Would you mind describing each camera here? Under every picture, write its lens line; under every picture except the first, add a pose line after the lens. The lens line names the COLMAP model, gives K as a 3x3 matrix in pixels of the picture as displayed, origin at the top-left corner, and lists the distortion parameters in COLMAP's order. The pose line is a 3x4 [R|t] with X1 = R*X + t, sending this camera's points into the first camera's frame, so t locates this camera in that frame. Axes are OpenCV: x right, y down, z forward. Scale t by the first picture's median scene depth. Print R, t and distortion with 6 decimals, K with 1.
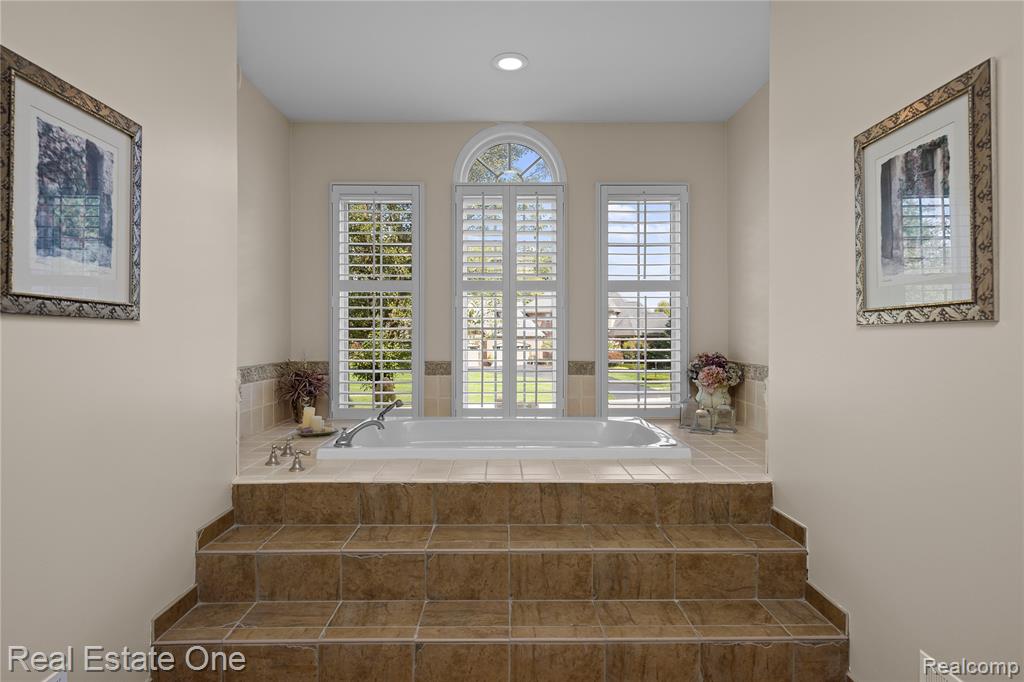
lens RADIAL K [[564.0, 0, 510.8], [0, 564.0, 330.1], [0, 0, 1]] dist [-0.004555, -0.000459]
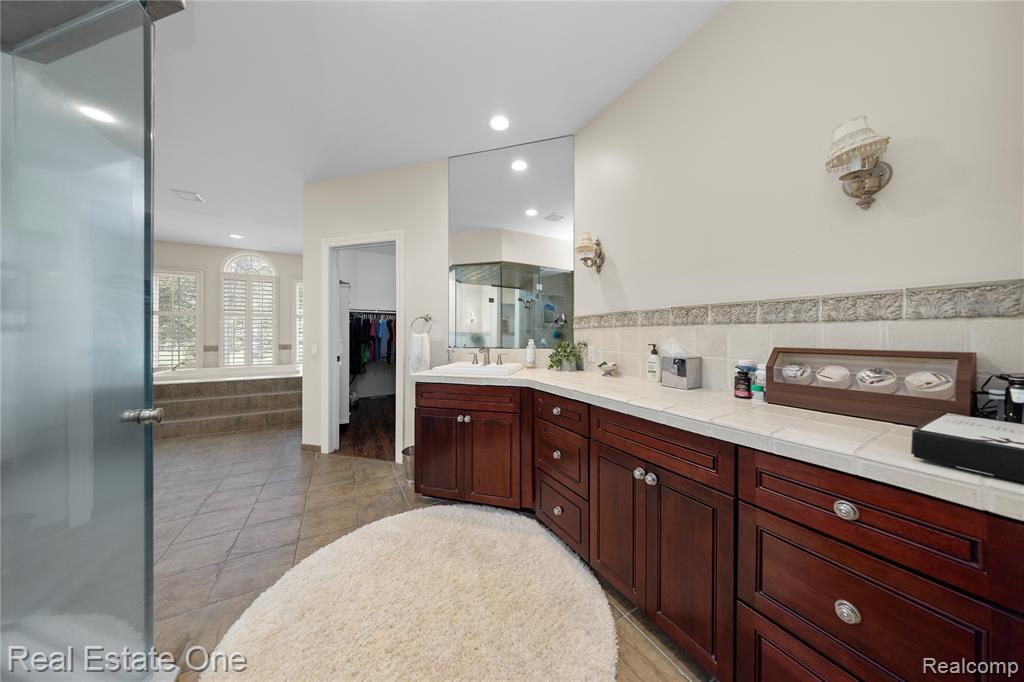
lens RADIAL K [[298.4, 0, 508.9], [0, 298.4, 333.9], [0, 0, 1]] dist [-0.000168, -0.000022]
pose [[0.871202, 0.001116, 0.490924, 0.448142], [-0.005794, 0.999951, 0.008010, -0.015734], [-0.490891, -0.009822, 0.871165, -0.928400]]
